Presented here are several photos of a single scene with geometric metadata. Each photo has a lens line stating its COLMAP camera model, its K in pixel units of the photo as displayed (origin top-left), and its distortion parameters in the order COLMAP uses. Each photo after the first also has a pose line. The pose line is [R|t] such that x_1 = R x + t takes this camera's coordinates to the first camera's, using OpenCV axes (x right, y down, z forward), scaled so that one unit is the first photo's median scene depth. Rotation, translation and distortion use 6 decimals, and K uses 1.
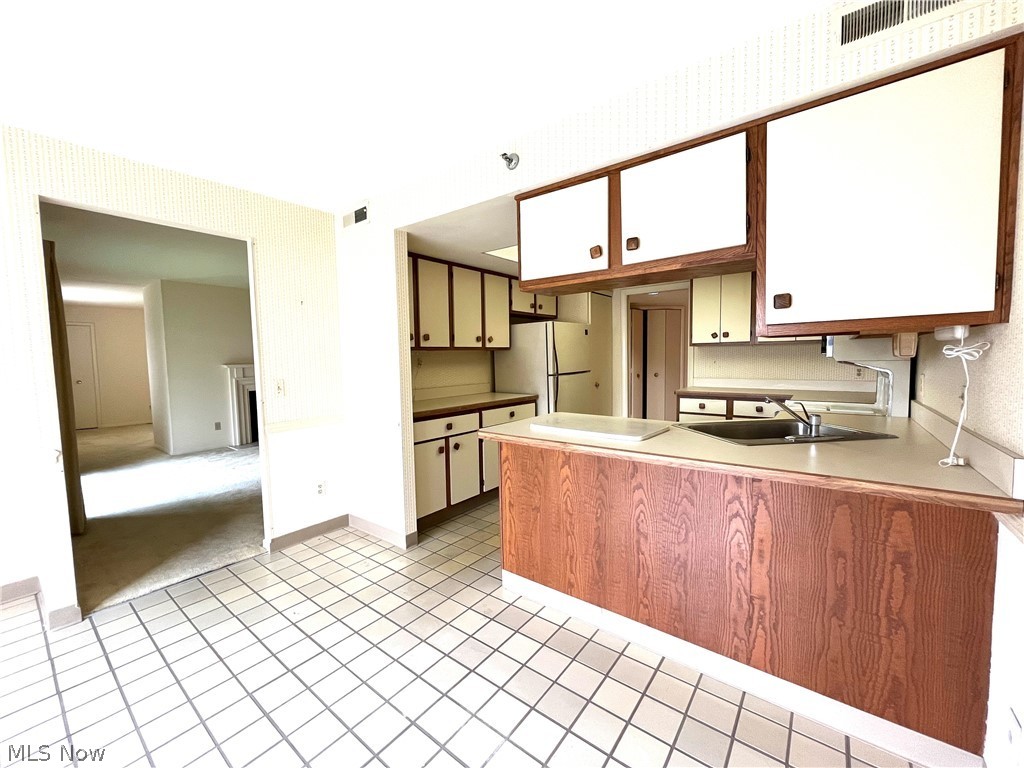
lens RADIAL K [[411.5, 0, 511.1], [0, 411.5, 383.5], [0, 0, 1]] dist [-0.002625, 0.000013]
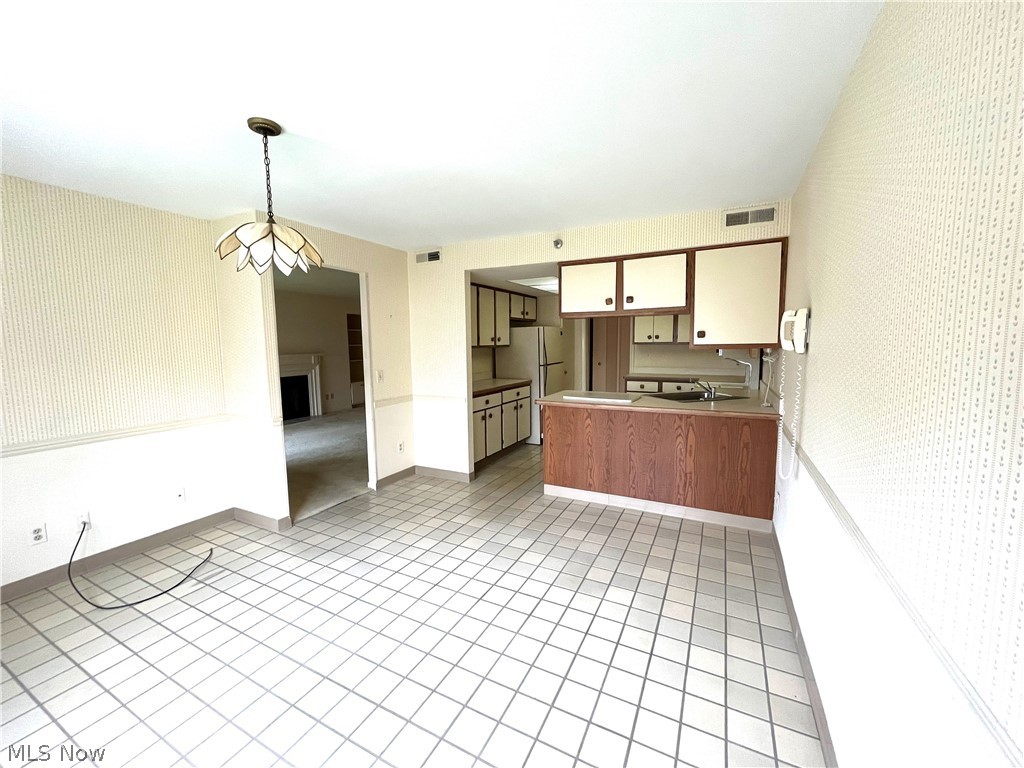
lens RADIAL K [[411.5, 0, 511.1], [0, 411.5, 383.5], [0, 0, 1]] dist [-0.002625, 0.000013]
pose [[0.982308, -0.011893, 0.186892, -0.385300], [0.005731, 0.999423, 0.033474, -0.009573], [-0.187183, -0.031811, 0.981810, -0.499870]]
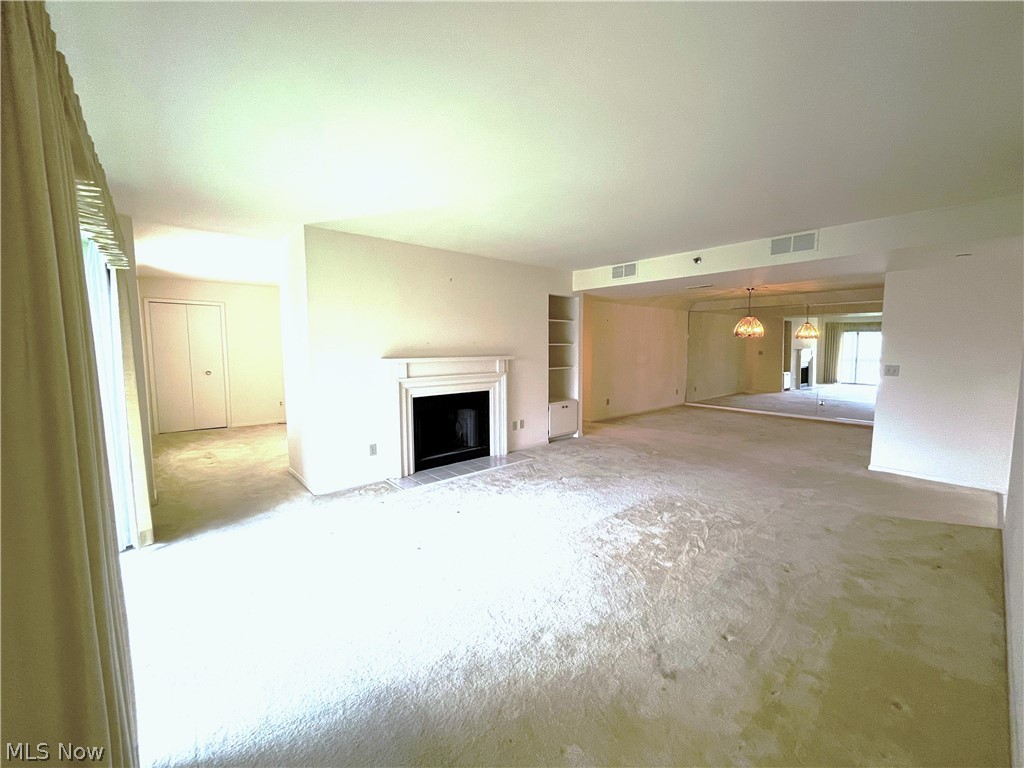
lens RADIAL K [[411.5, 0, 511.1], [0, 411.5, 383.5], [0, 0, 1]] dist [-0.002625, 0.000013]
pose [[0.978775, 0.034398, -0.202032, -0.787408], [-0.028922, 0.999131, 0.029998, -0.067823], [0.202888, -0.023518, 0.978919, 0.852354]]
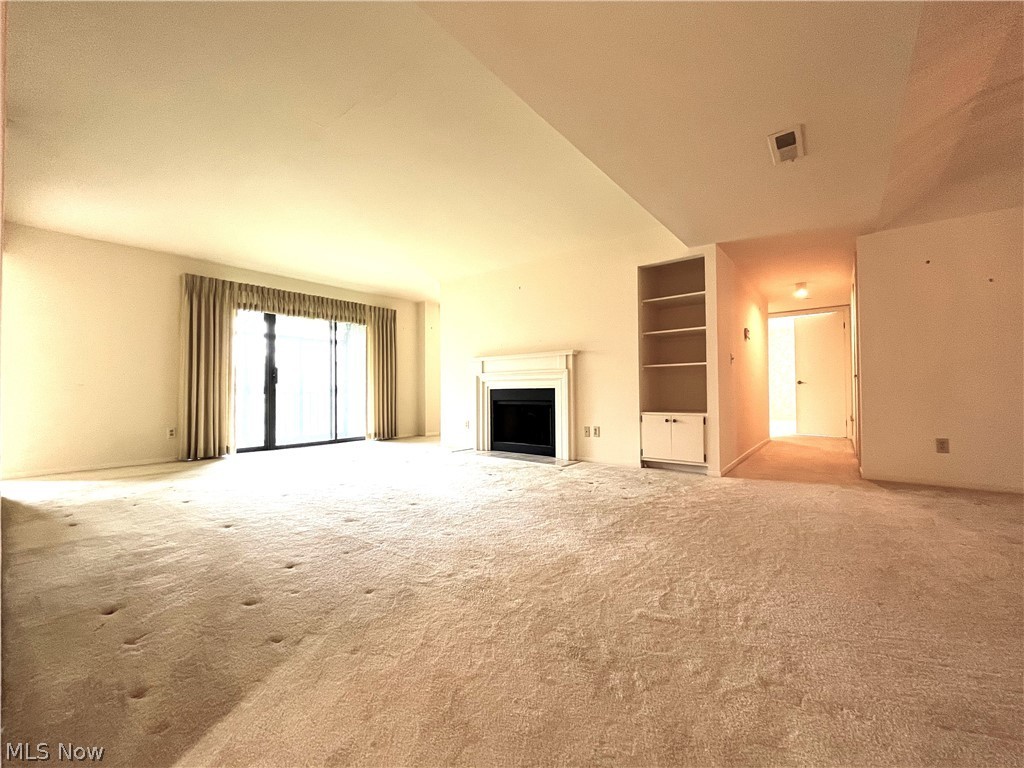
lens RADIAL K [[411.5, 0, 511.1], [0, 411.5, 383.5], [0, 0, 1]] dist [-0.002625, 0.000013]
pose [[-0.020921, -0.001202, -0.999780, 0.488268], [-0.056090, 0.998426, -0.000027, 0.009739], [0.998207, 0.056077, -0.020956, 2.431538]]
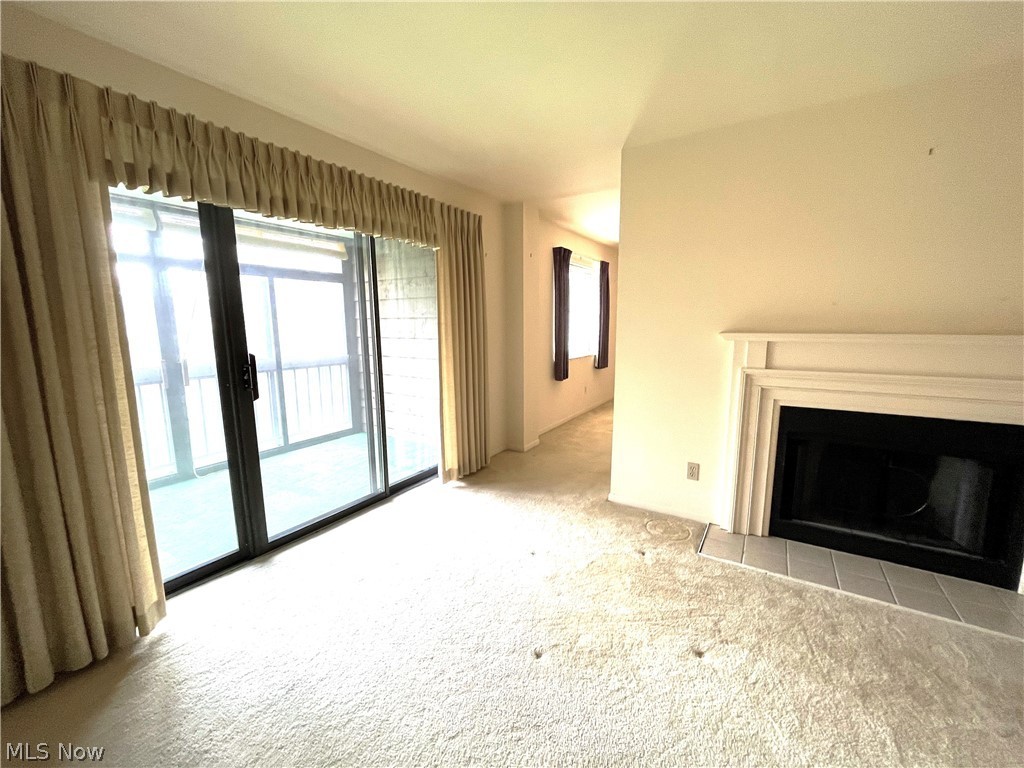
lens RADIAL K [[411.5, 0, 511.1], [0, 411.5, 383.5], [0, 0, 1]] dist [-0.002625, 0.000013]
pose [[0.091052, 0.167229, -0.981705, -0.683850], [-0.057492, 0.985038, 0.162464, -0.108457], [0.994185, 0.041648, 0.099304, 1.653007]]
